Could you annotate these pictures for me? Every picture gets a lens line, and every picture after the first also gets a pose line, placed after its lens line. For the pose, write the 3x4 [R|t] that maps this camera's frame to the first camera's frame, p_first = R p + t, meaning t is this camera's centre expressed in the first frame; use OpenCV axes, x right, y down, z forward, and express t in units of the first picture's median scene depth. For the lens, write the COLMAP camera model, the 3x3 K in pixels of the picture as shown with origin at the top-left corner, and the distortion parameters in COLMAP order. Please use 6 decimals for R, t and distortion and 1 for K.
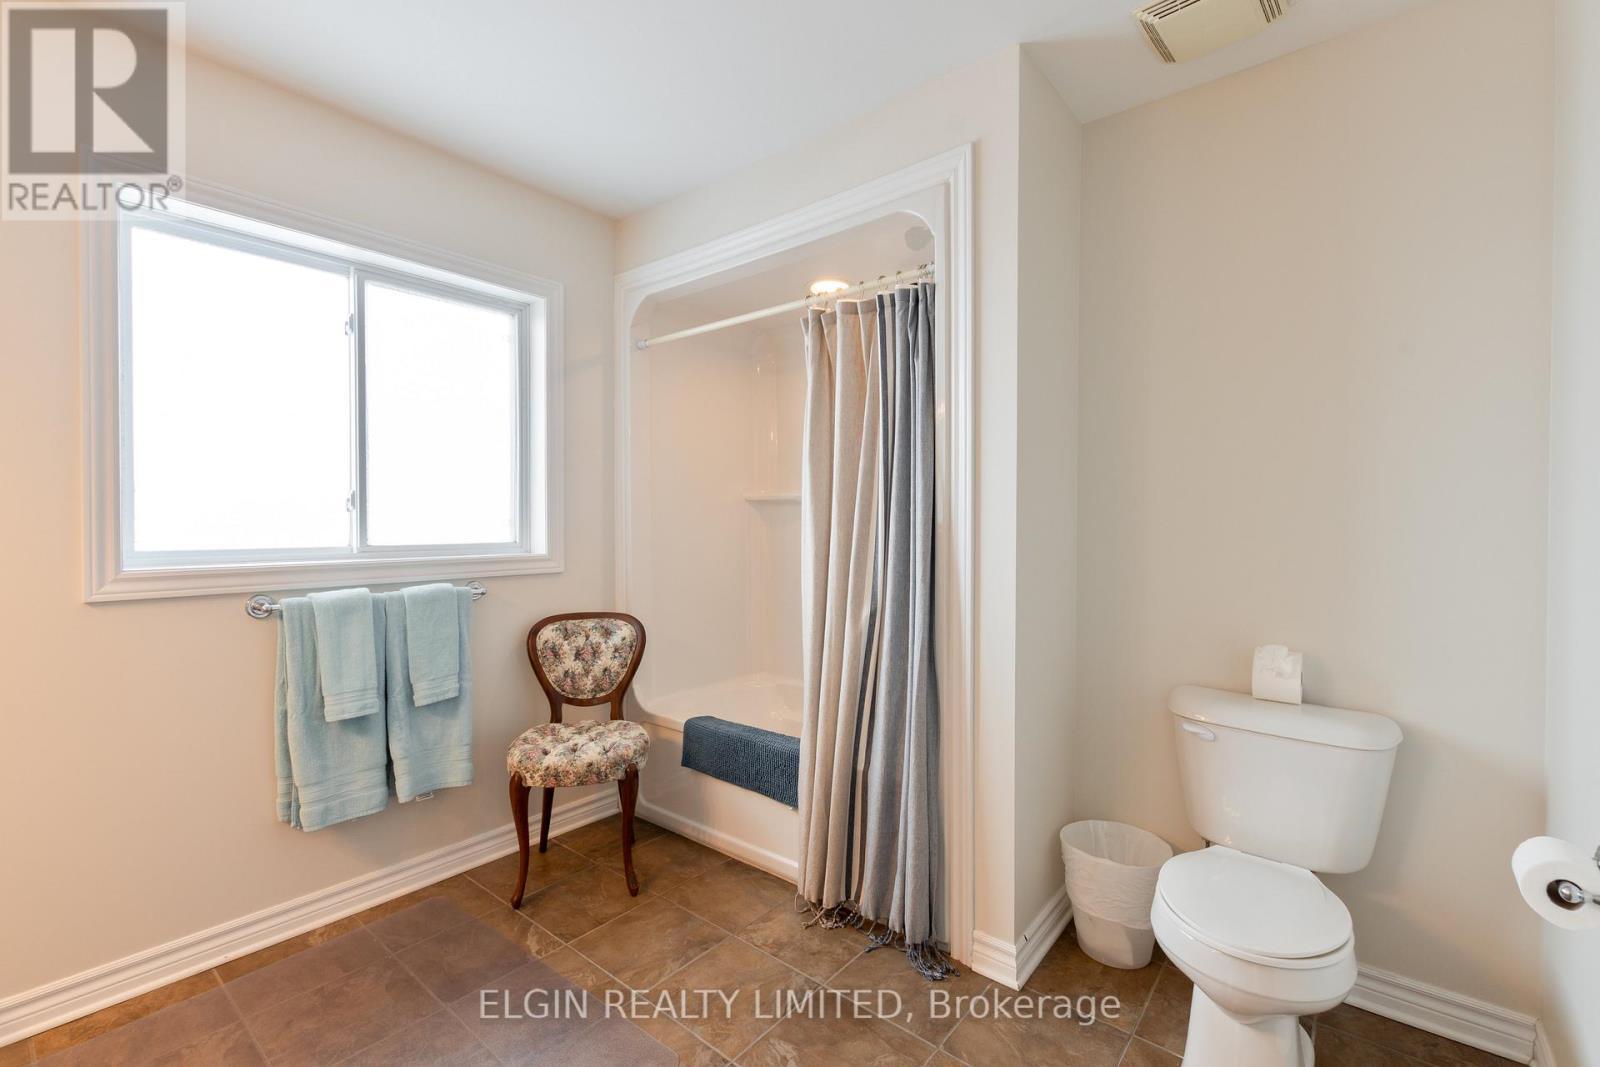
lens RADIAL K [[695.6, 0, 799.6], [0, 695.6, 520.3], [0, 0, 1]] dist [-0.000810, -0.001142]
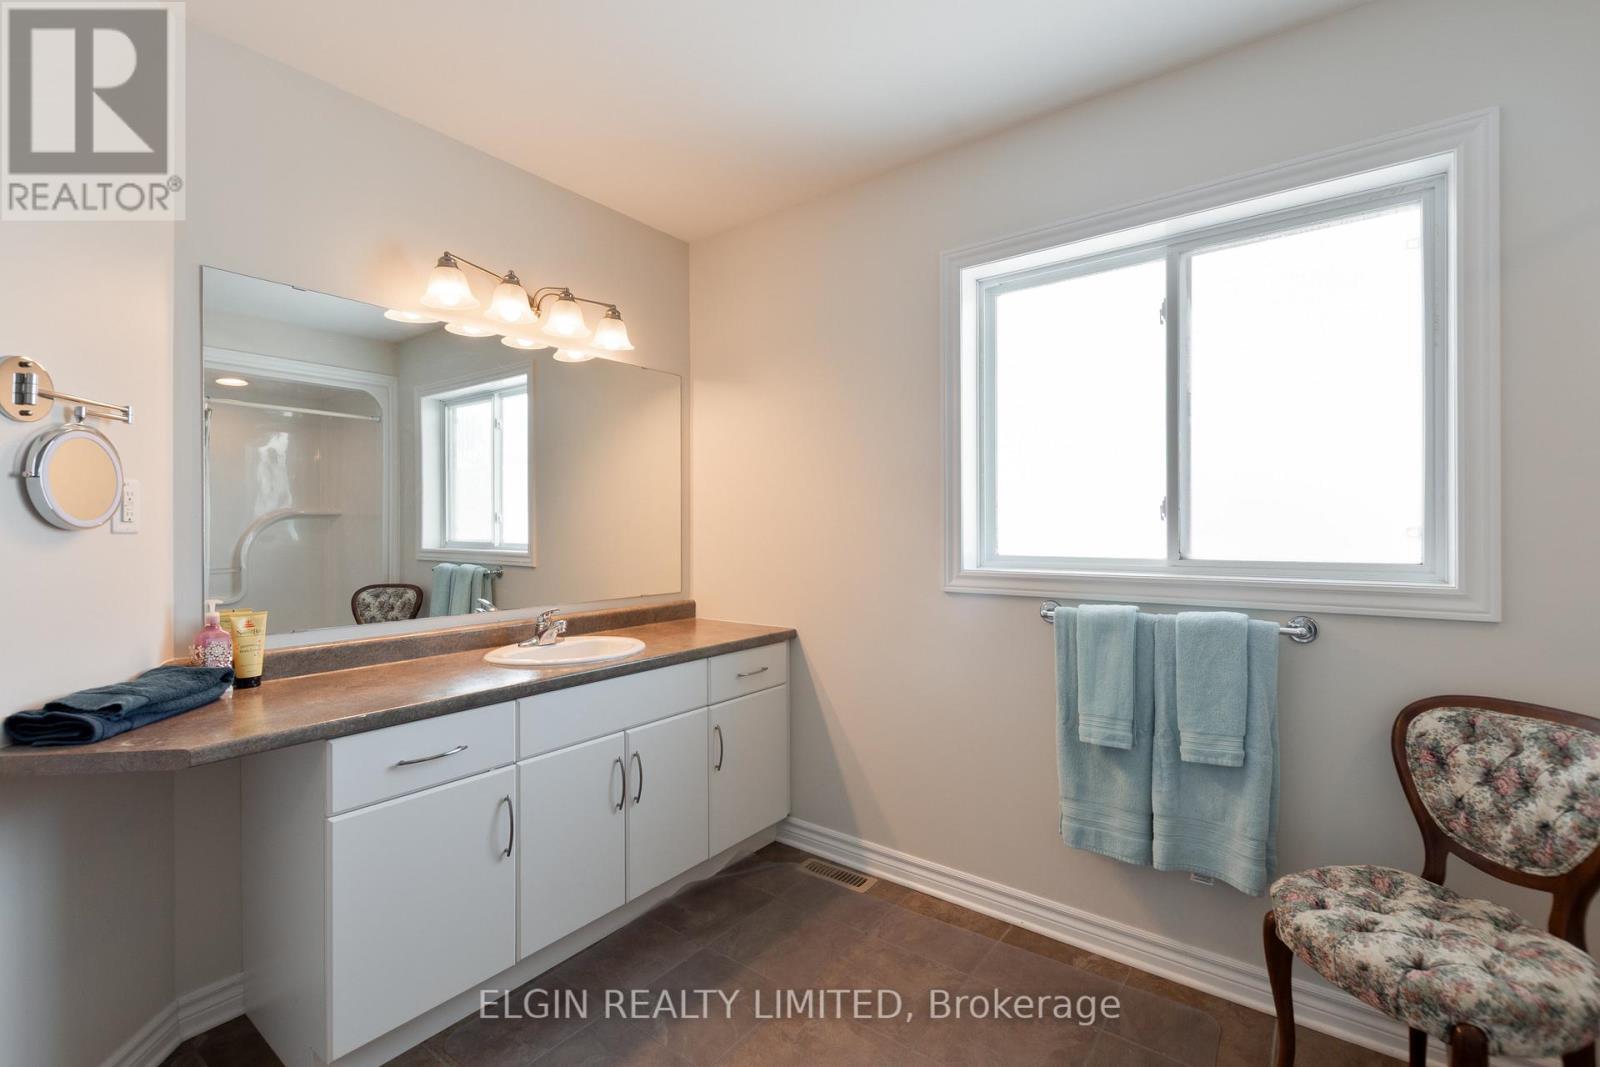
lens RADIAL K [[695.6, 0, 799.6], [0, 695.6, 520.3], [0, 0, 1]] dist [-0.000810, -0.001142]
pose [[0.036535, -0.010617, -0.999276, 0.224406], [0.004970, 0.999933, -0.010442, -0.004635], [0.999320, -0.004585, 0.036586, 0.483551]]
